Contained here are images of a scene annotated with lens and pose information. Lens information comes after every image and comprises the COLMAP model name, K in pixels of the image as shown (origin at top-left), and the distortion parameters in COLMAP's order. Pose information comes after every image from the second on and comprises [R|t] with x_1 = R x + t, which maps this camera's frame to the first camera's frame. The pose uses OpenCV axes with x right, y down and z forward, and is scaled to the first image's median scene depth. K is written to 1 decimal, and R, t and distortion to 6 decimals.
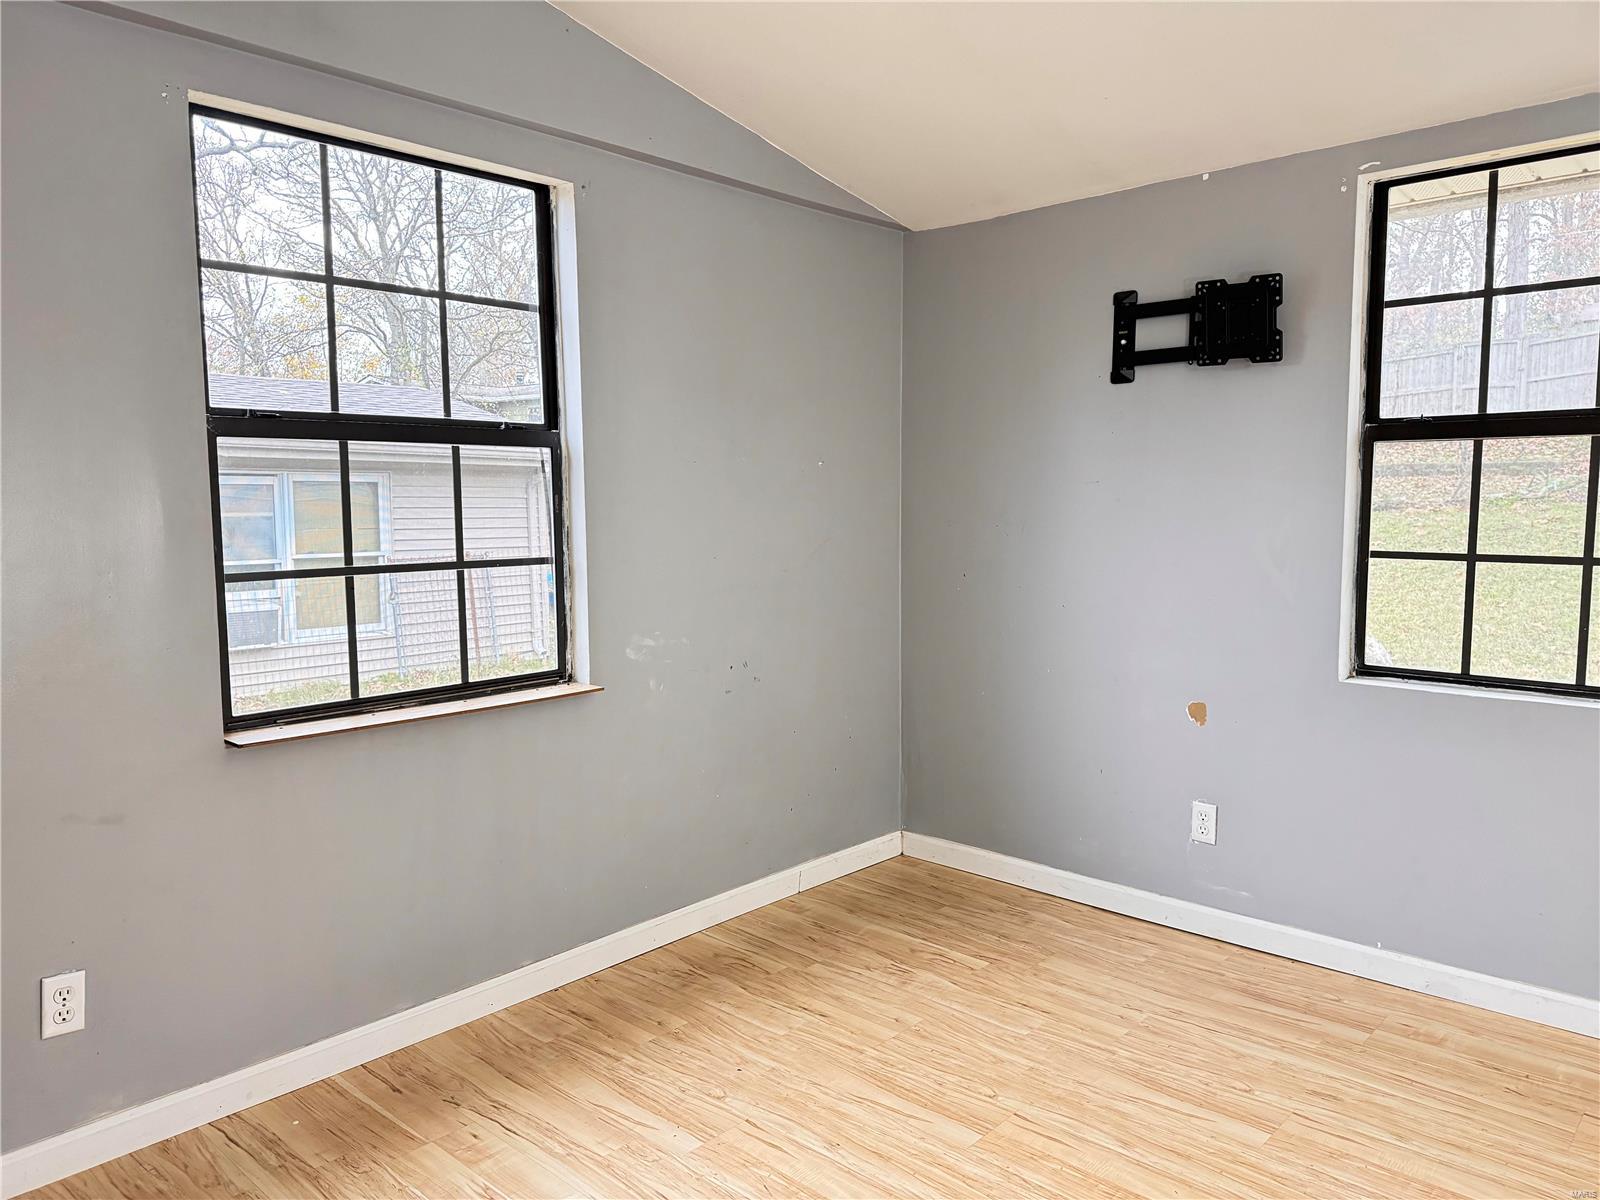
lens RADIAL K [[1131.4, 0, 800.0], [0, 1131.4, 600.0], [0, 0, 1]] dist [0.008344, 0.000648]
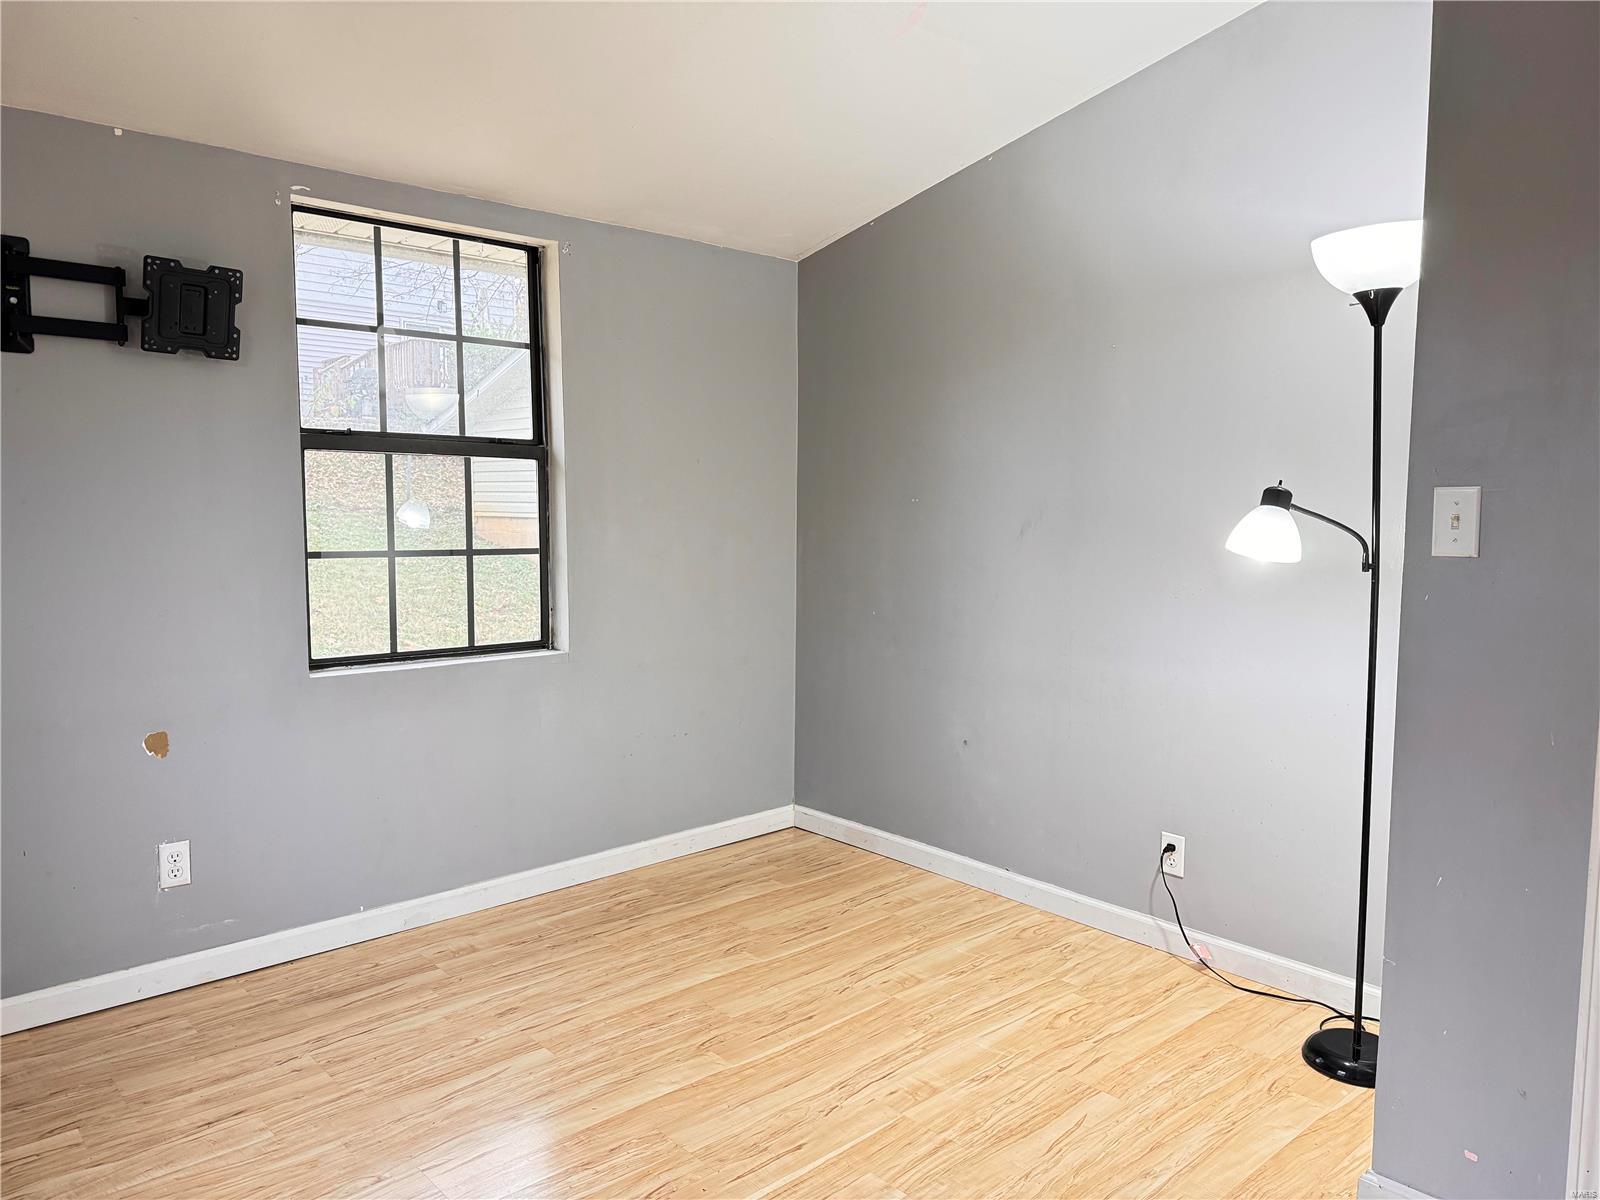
lens RADIAL K [[1131.4, 0, 800.0], [0, 1131.4, 600.0], [0, 0, 1]] dist [0.008344, 0.000648]
pose [[0.083102, -0.079691, 0.993350, -0.537624], [0.083802, 0.993826, 0.072718, -0.038977], [-0.993011, 0.077202, 0.089267, 0.469658]]
